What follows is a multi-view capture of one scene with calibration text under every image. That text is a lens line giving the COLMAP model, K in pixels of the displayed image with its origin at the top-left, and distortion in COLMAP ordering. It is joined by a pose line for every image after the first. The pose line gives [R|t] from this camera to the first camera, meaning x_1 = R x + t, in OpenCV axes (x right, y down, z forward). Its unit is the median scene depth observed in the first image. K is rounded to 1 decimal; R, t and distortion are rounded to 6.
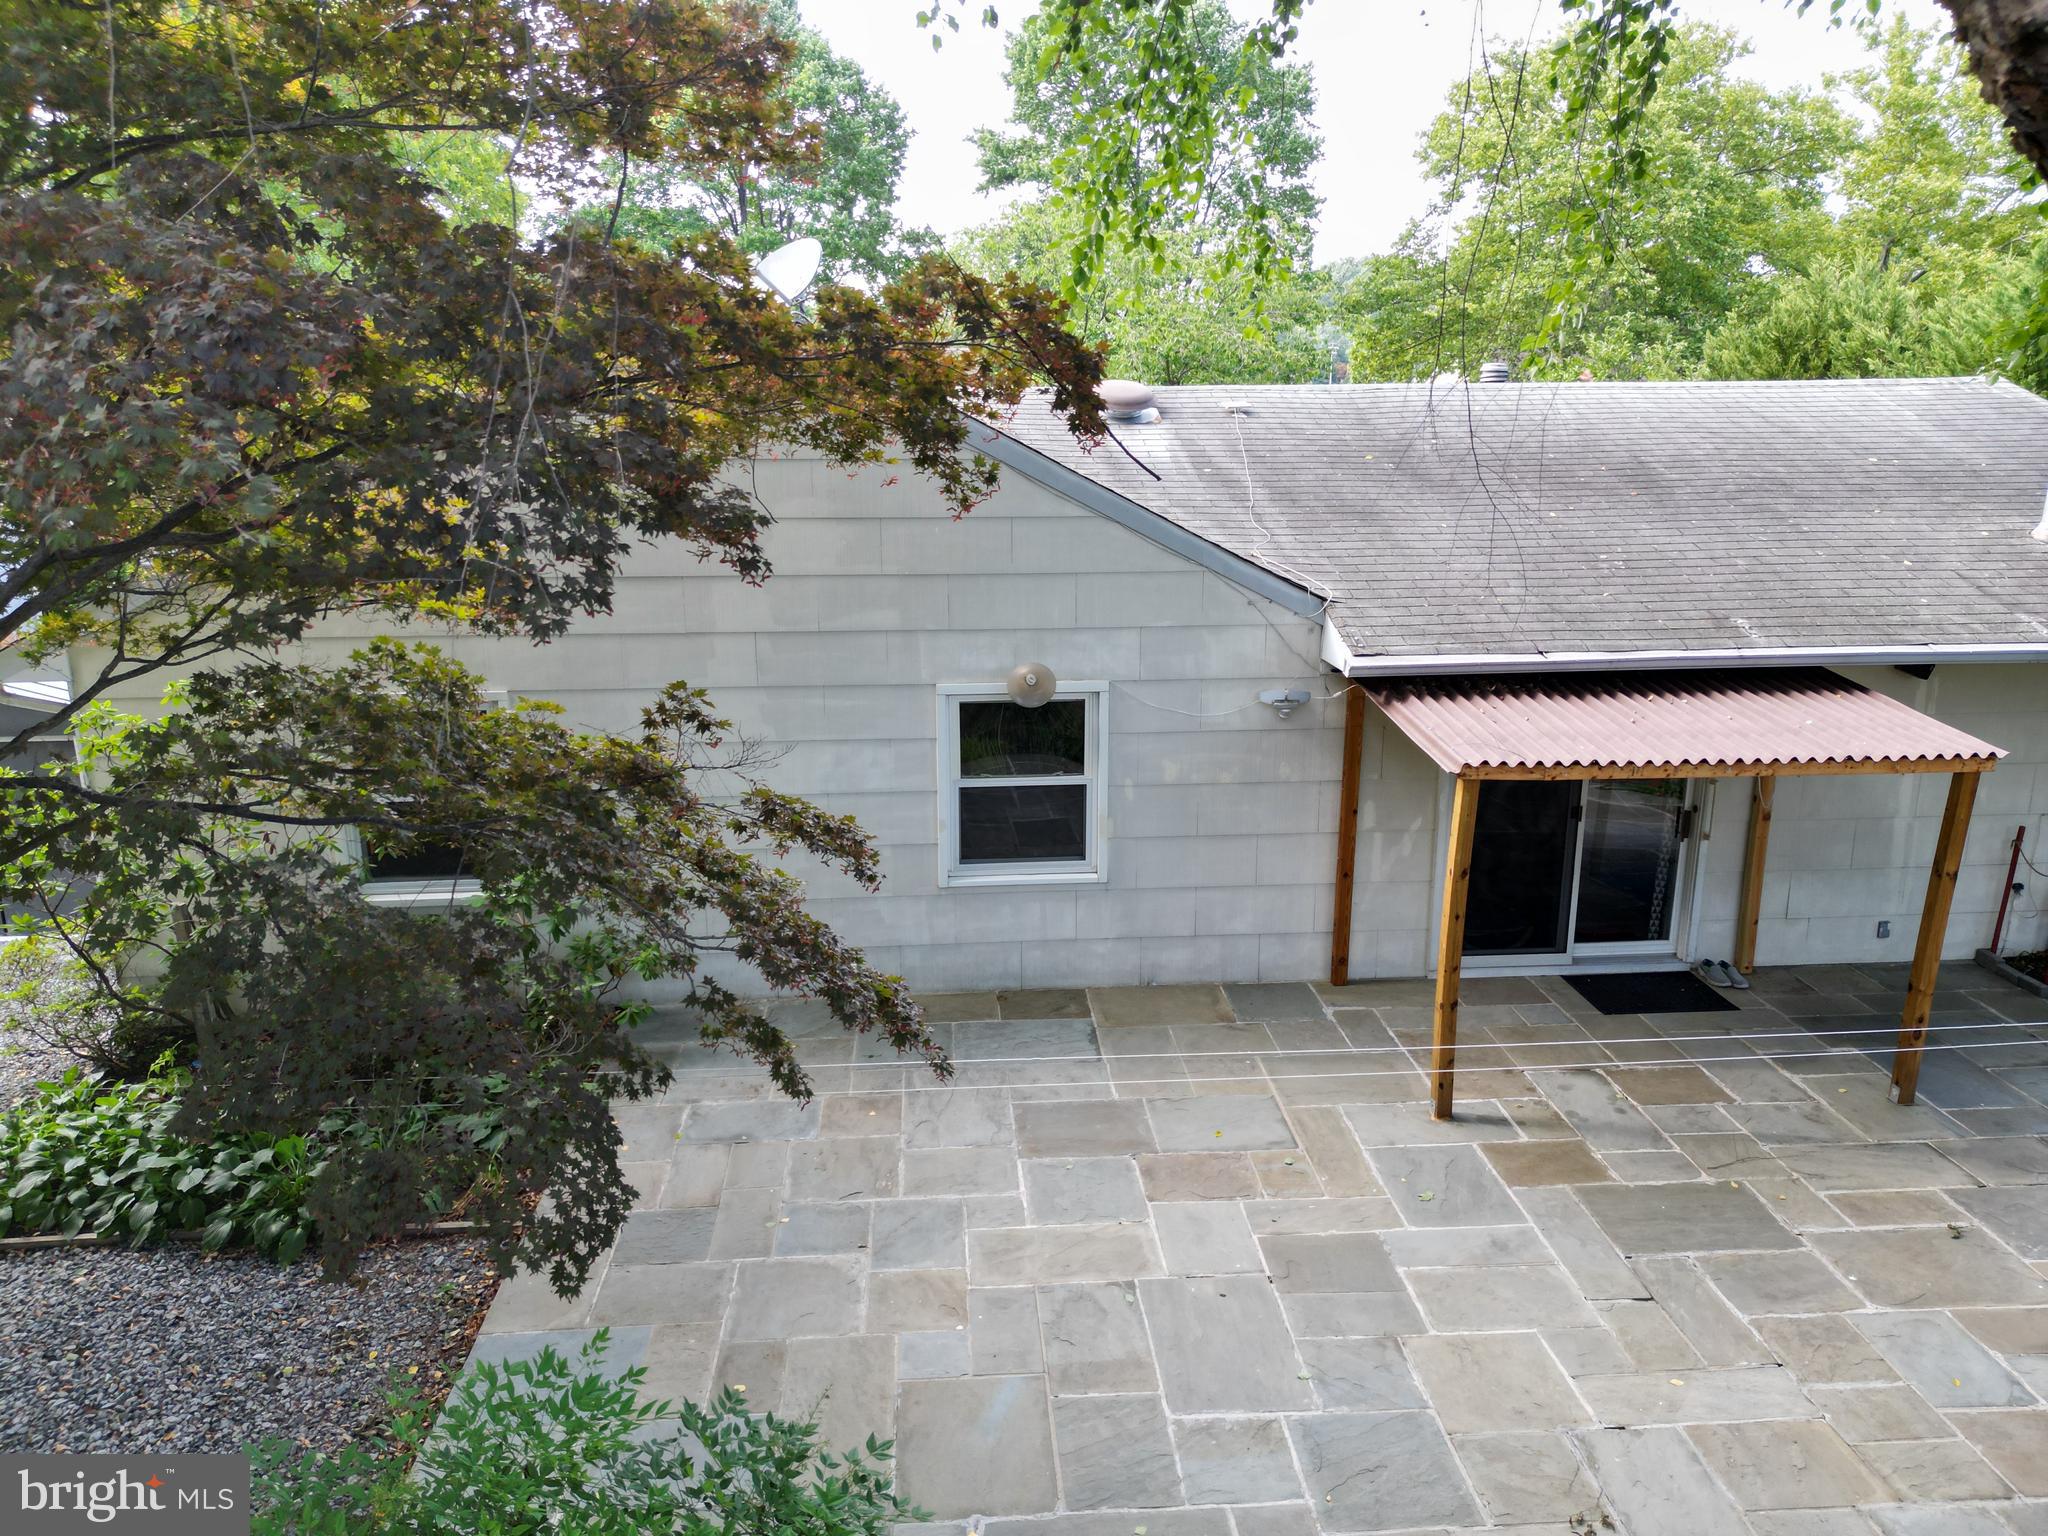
lens RADIAL K [[1434.3, 0, 1024.0], [0, 1434.3, 768.0], [0, 0, 1]] dist [0.064817, -0.064305]
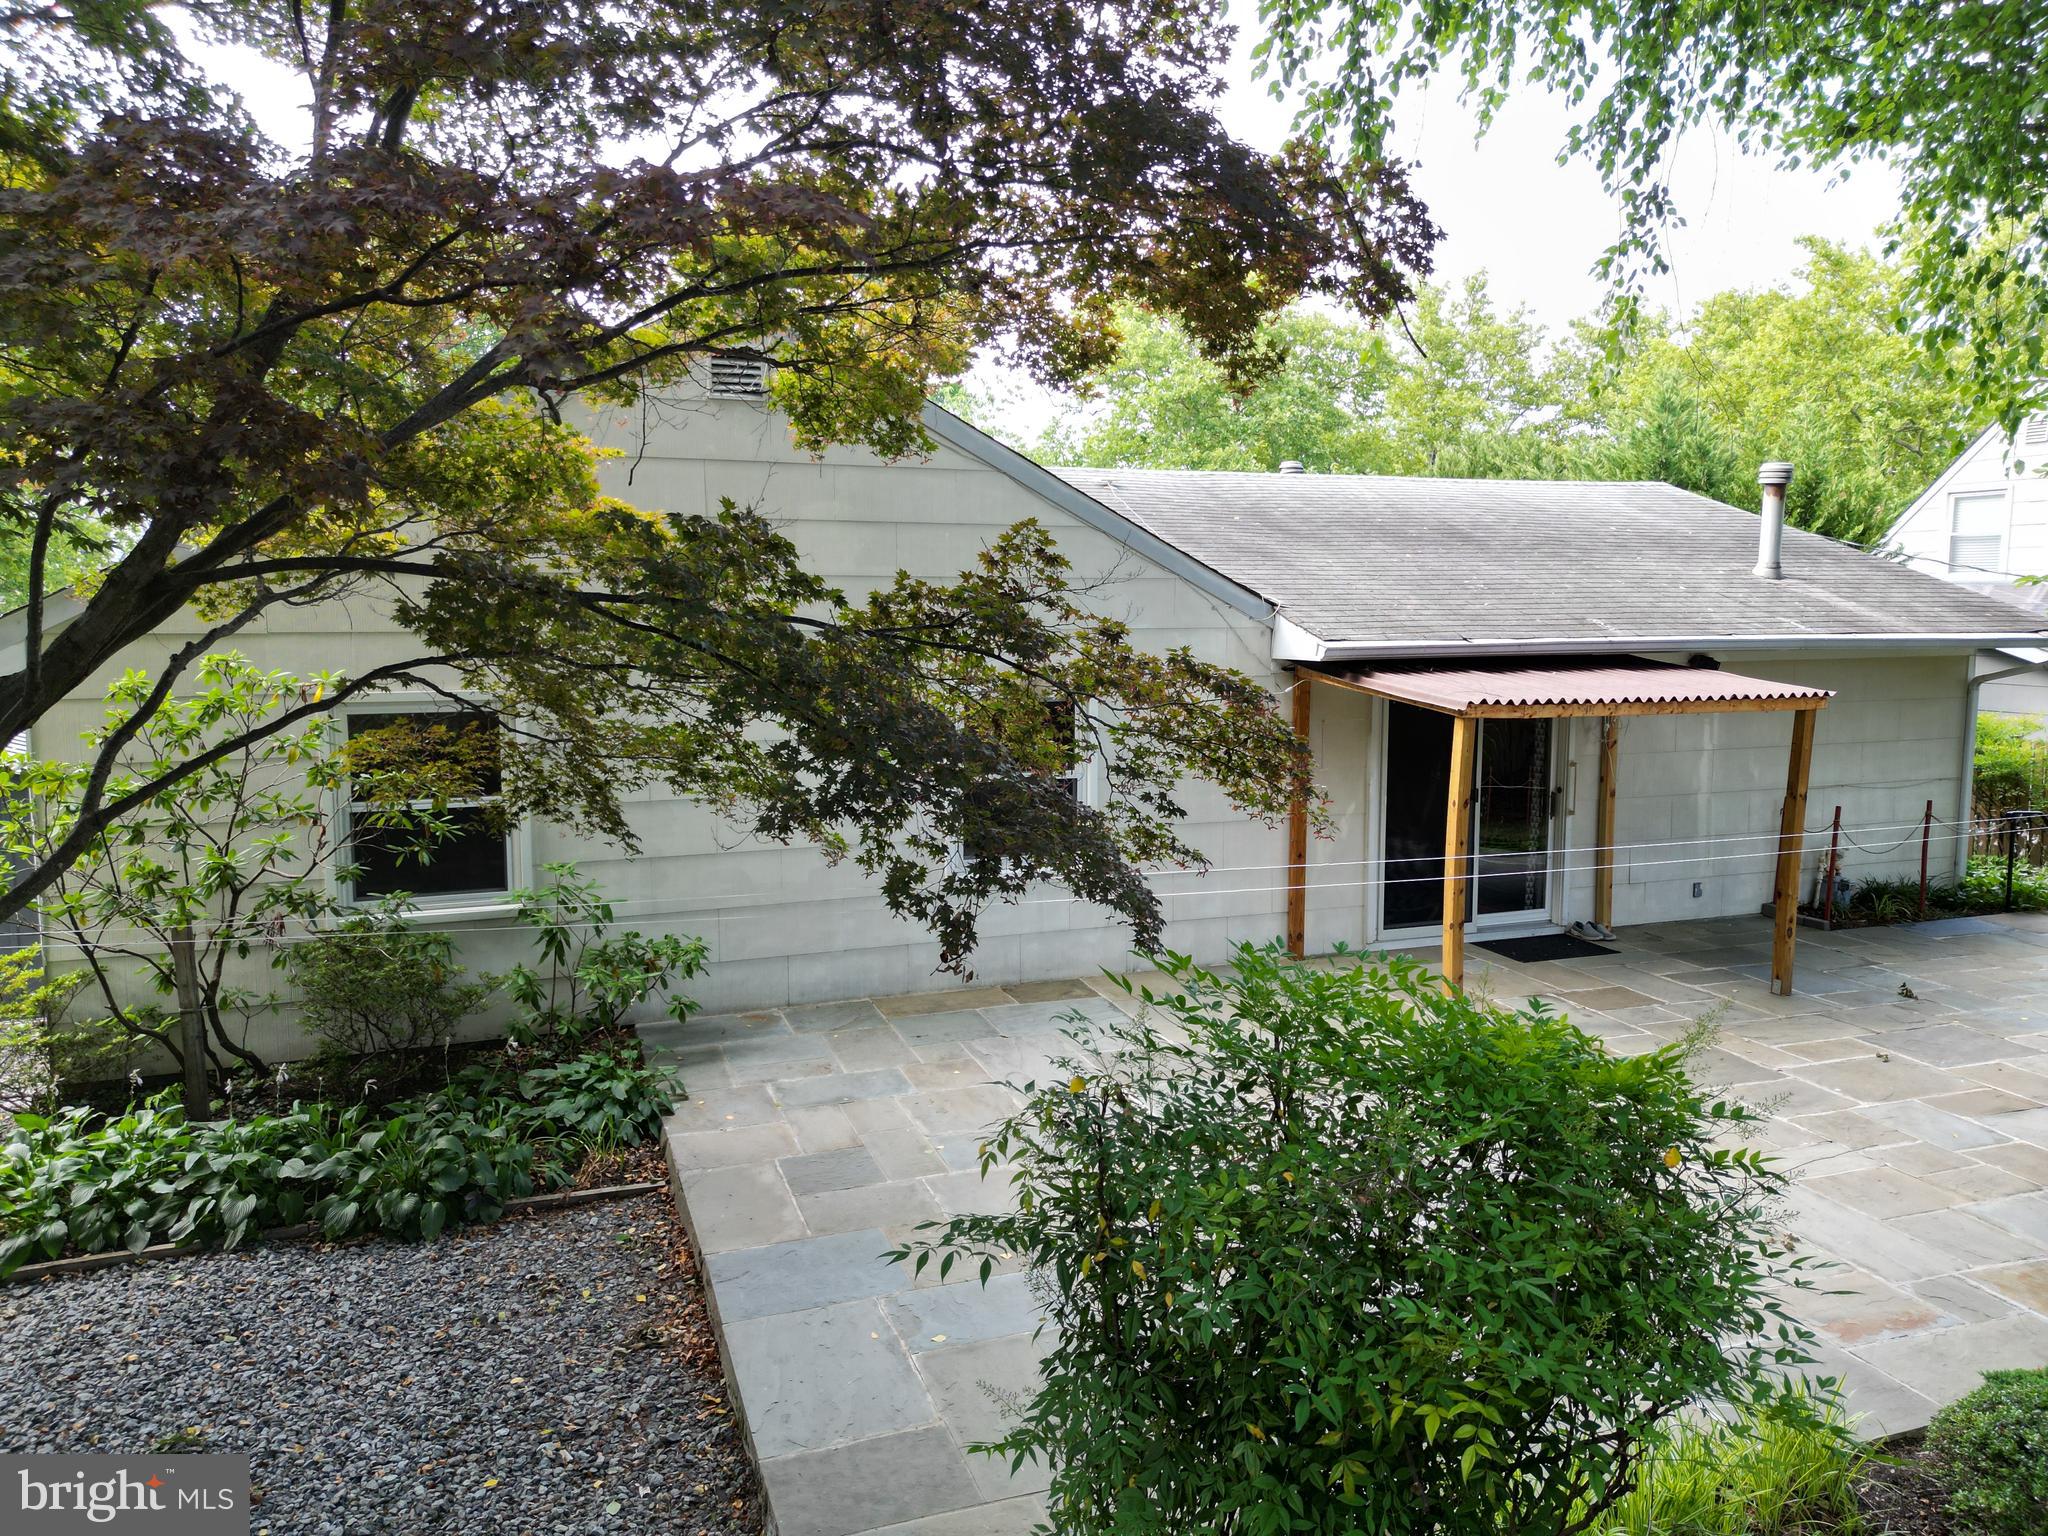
lens RADIAL K [[1452.3, 0, 1027.8], [0, 1452.3, 723.2], [0, 0, 1]] dist [0.048180, -0.059635]
pose [[0.960931, -0.018870, 0.276146, -0.355369], [0.065676, 0.984726, -0.161249, 0.175518], [-0.268885, 0.173085, 0.947493, -0.024100]]
